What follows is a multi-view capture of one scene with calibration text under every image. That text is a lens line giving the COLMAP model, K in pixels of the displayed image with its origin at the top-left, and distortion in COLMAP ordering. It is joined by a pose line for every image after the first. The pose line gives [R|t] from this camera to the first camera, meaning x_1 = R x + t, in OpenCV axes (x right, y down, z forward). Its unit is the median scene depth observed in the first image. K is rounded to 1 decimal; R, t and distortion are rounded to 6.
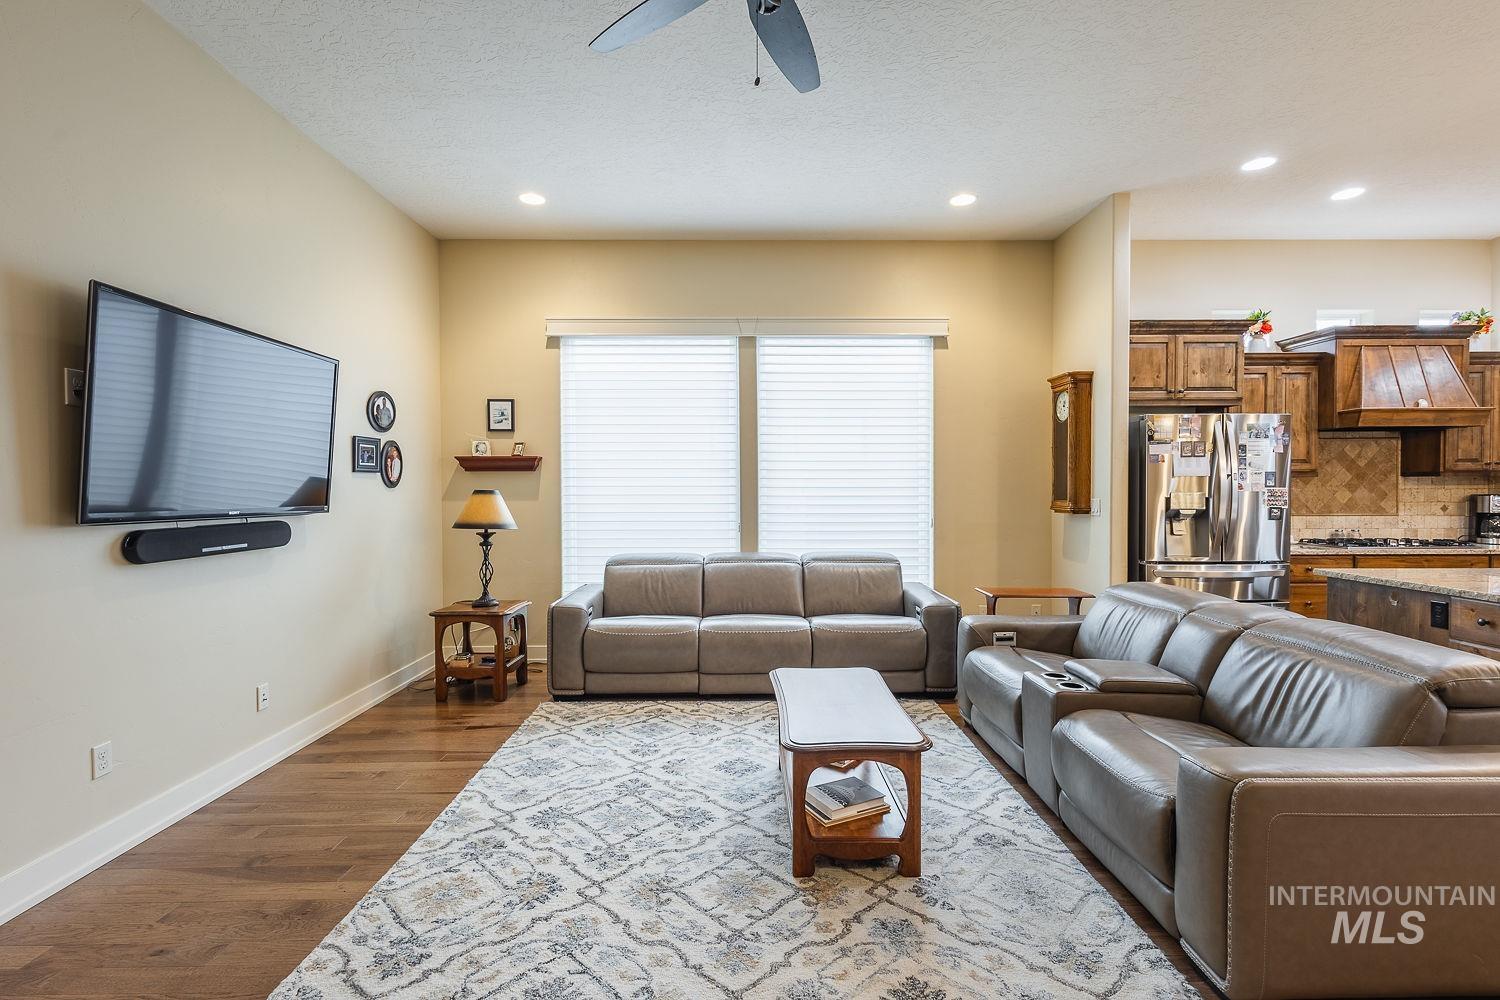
lens RADIAL K [[685.4, 0, 743.9], [0, 685.4, 496.2], [0, 0, 1]] dist [0.005478, 0.000421]
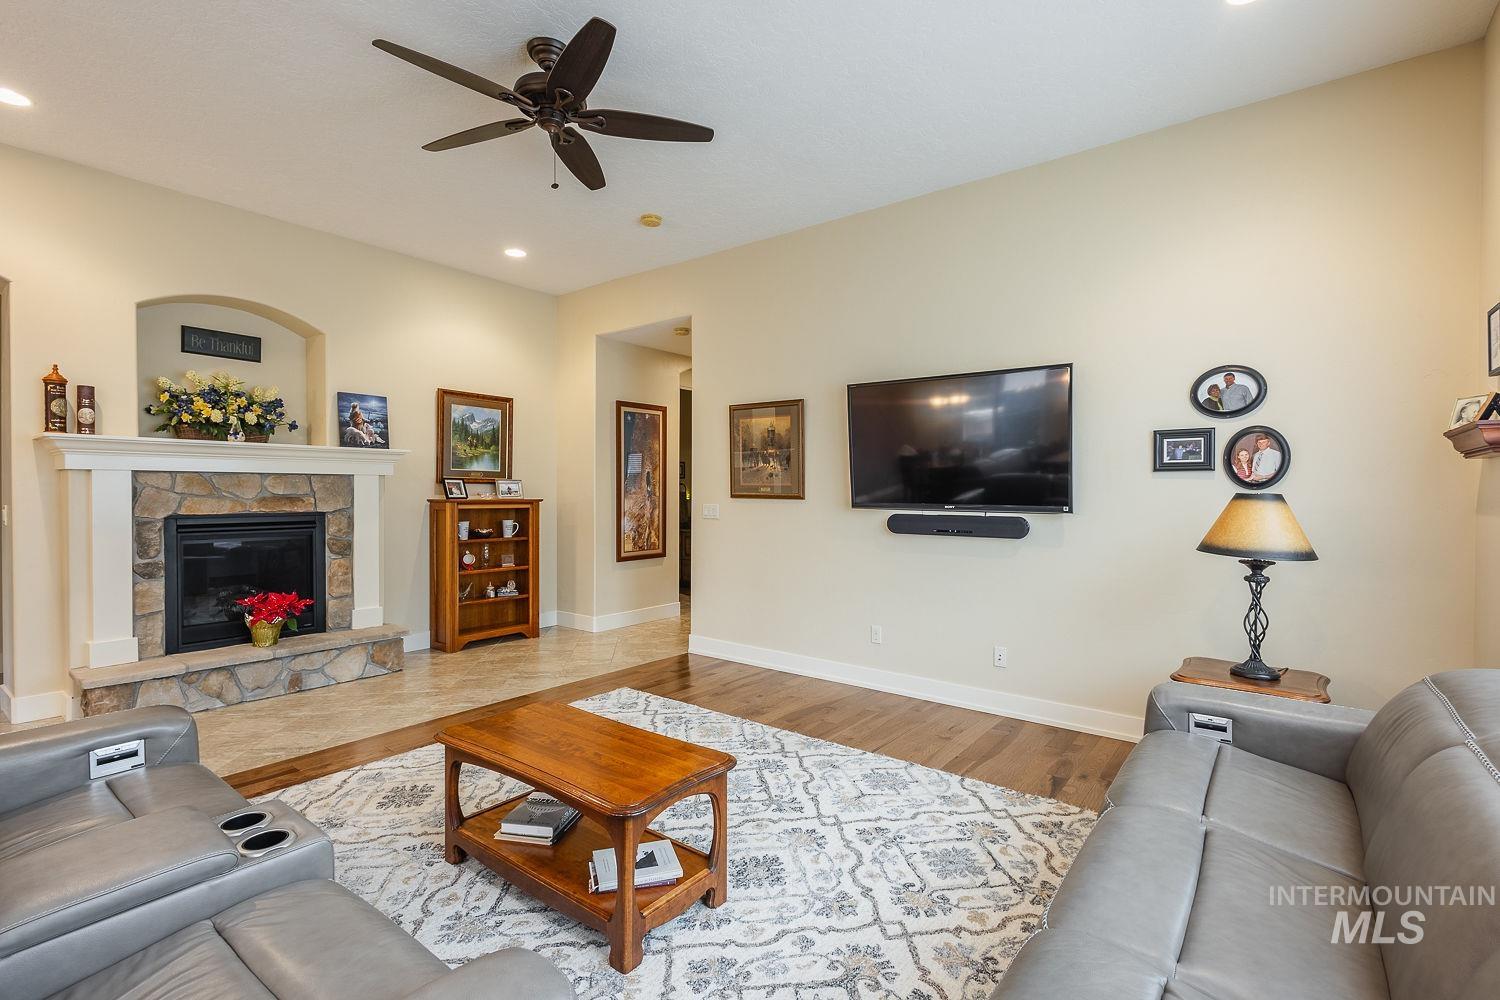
lens RADIAL K [[685.4, 0, 752.5], [0, 685.4, 499.1], [0, 0, 1]] dist [0.005478, 0.000421]
pose [[-0.611395, 0.011174, -0.791247, 0.426643], [-0.011519, 0.999669, 0.023019, -0.013409], [0.791242, 0.023188, -0.611063, 1.074351]]
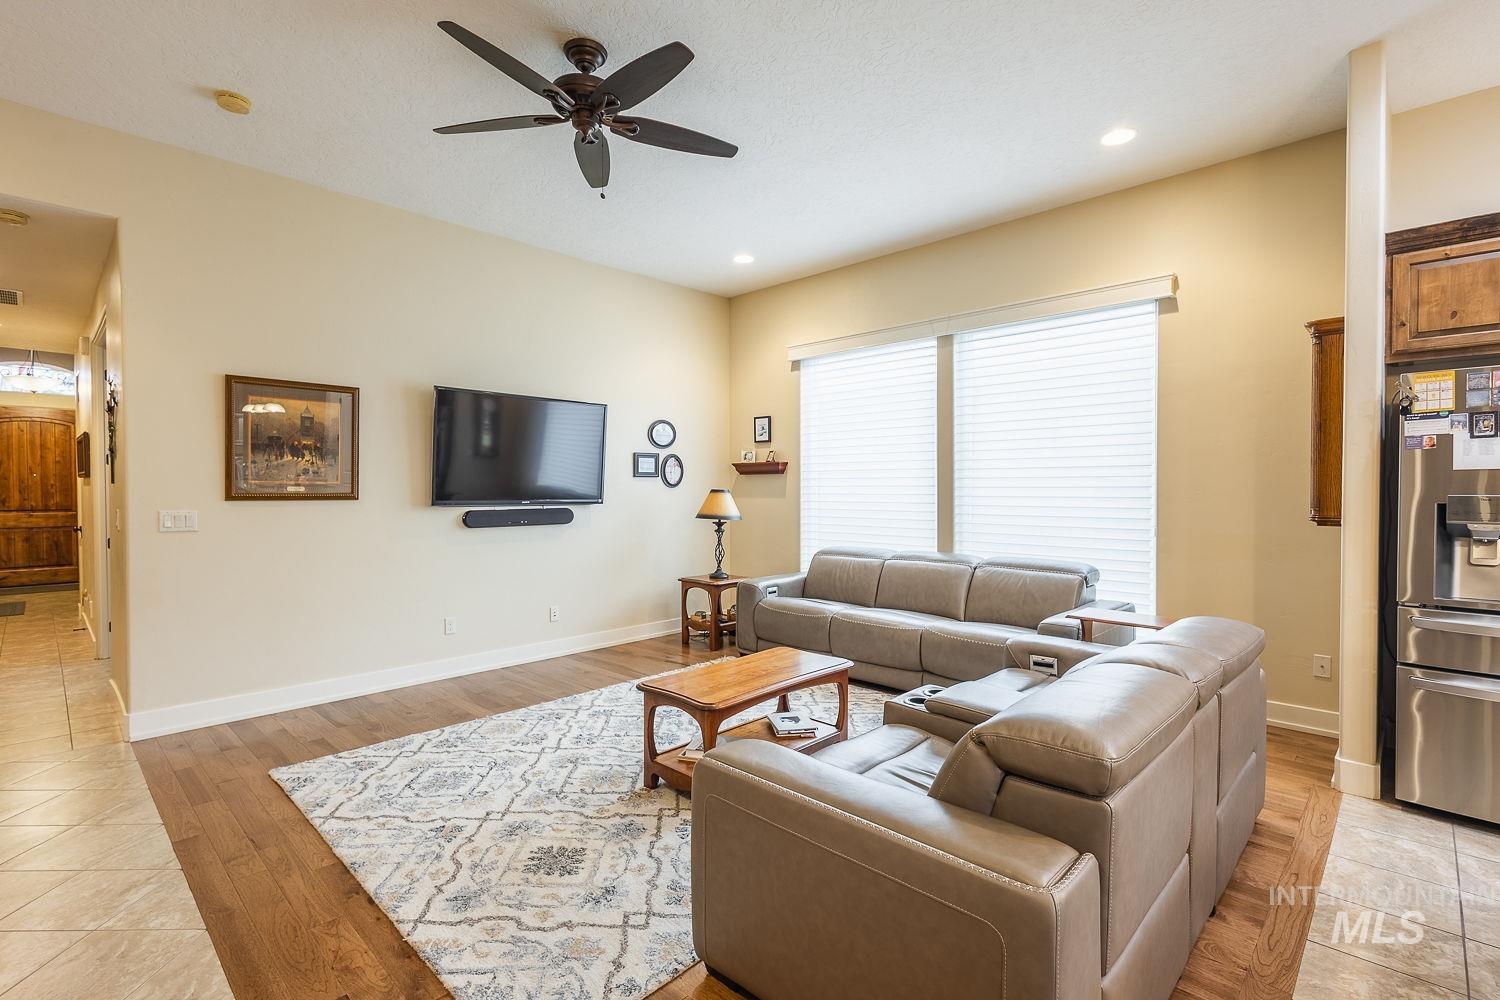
lens RADIAL K [[685.4, 0, 744.1], [0, 685.4, 494.2], [0, 0, 1]] dist [0.005478, 0.000421]
pose [[0.713891, 0.007060, -0.700222, 0.602406], [-0.008329, 0.999964, 0.001591, -0.002212], [0.700208, 0.004696, 0.713924, 0.106143]]
